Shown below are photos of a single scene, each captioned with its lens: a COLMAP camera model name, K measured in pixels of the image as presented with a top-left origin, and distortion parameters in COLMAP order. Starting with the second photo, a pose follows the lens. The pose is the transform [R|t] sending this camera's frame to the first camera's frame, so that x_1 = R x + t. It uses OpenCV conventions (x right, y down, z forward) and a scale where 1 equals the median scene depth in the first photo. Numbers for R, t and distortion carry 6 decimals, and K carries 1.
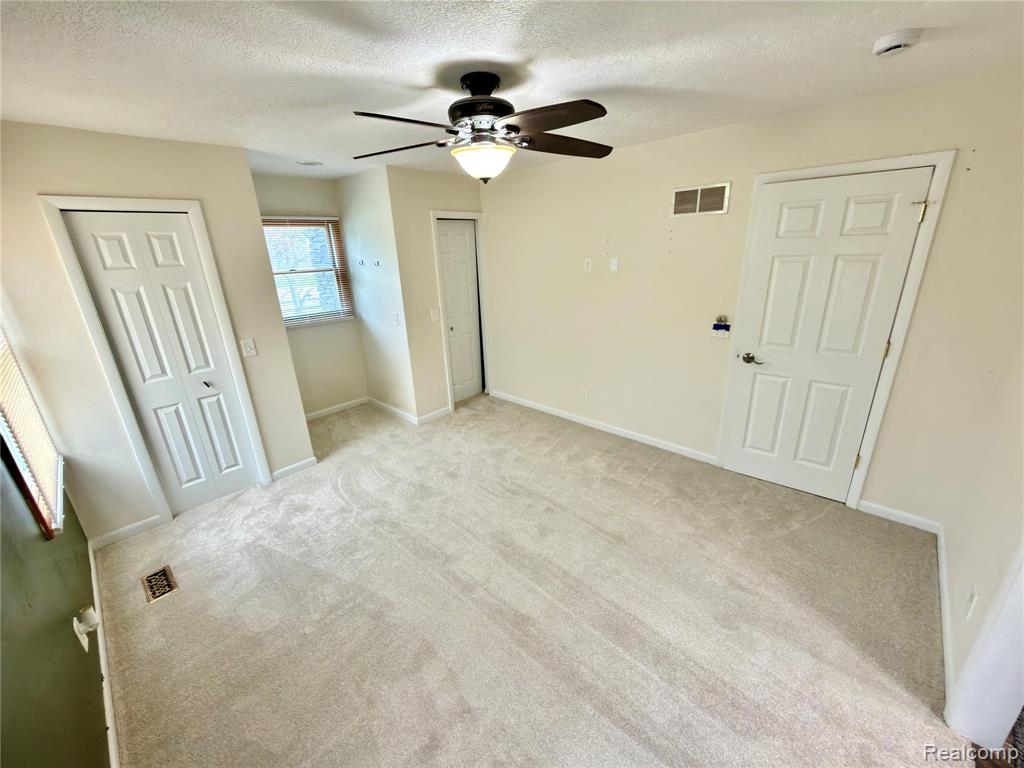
lens RADIAL K [[407.6, 0, 512.6], [0, 407.6, 383.8], [0, 0, 1]] dist [0.001190, -0.000106]
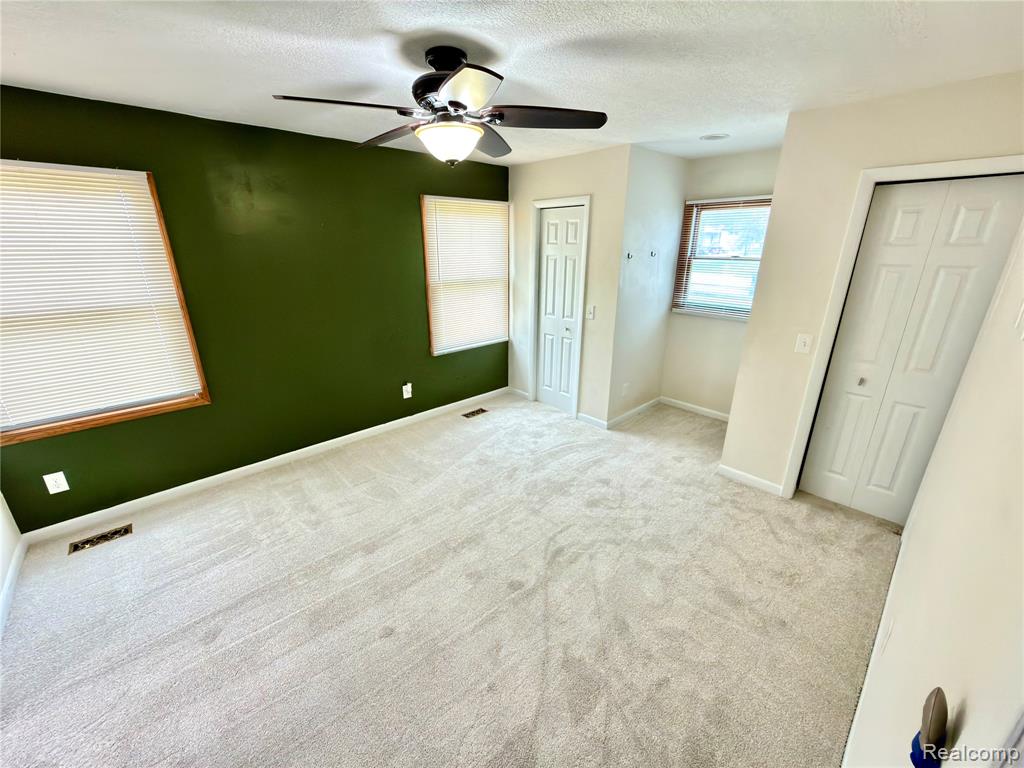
lens RADIAL K [[407.6, 0, 511.5], [0, 407.6, 383.3], [0, 0, 1]] dist [0.001190, -0.000106]
pose [[-0.065532, 0.357334, -0.931675, 0.608050], [-0.325247, 0.875042, 0.358490, -0.263441], [0.943356, 0.326517, 0.058879, 0.760672]]
